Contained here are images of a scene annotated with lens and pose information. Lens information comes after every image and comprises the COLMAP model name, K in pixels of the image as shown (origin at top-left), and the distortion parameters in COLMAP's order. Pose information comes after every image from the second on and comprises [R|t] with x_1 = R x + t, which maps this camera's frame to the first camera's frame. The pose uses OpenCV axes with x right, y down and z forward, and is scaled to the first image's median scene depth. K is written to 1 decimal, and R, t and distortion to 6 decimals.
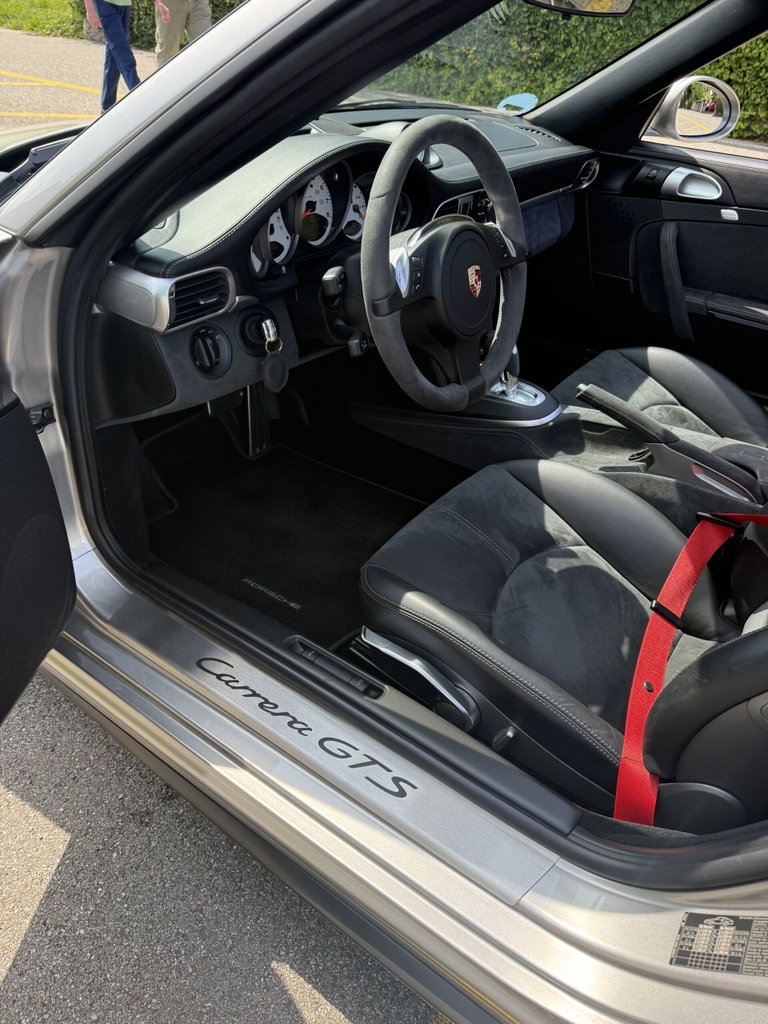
lens RADIAL K [[706.2, 0, 400.9], [0, 706.2, 528.8], [0, 0, 1]] dist [0.074792, -0.060642]
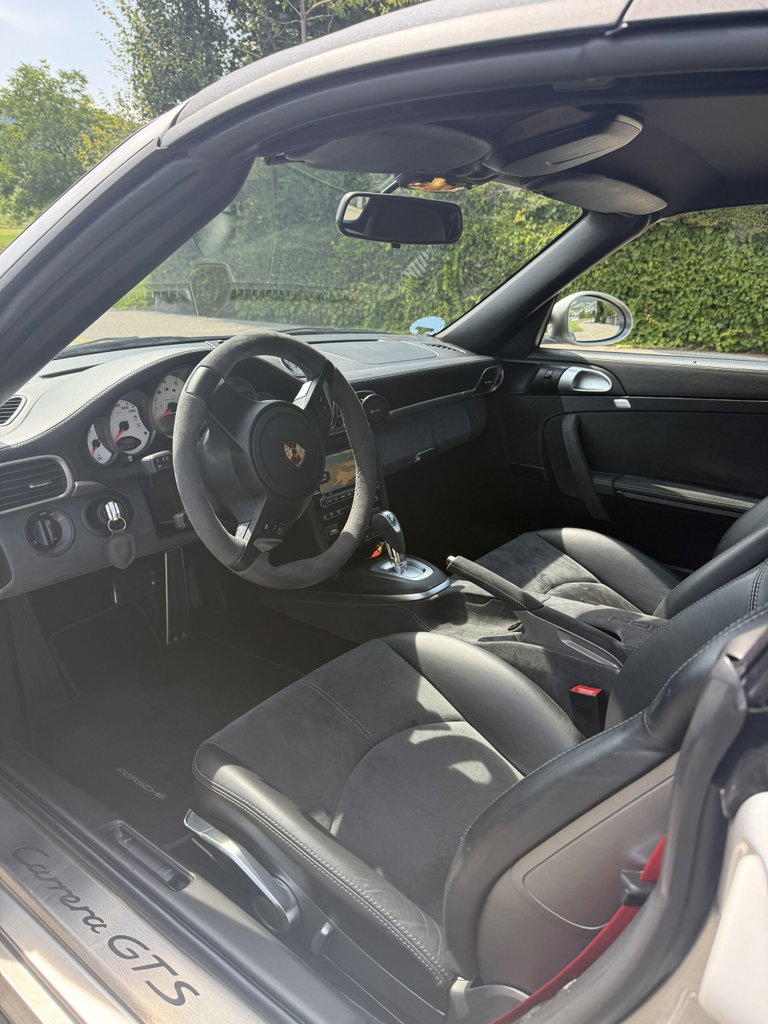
lens RADIAL K [[723.1, 0, 395.5], [0, 723.1, 536.4], [0, 0, 1]] dist [0.073065, -0.089263]
pose [[0.996765, -0.039629, -0.069918, 0.238309], [0.018896, 0.961145, -0.275396, 0.050416], [0.078115, 0.273184, 0.958785, -0.003463]]
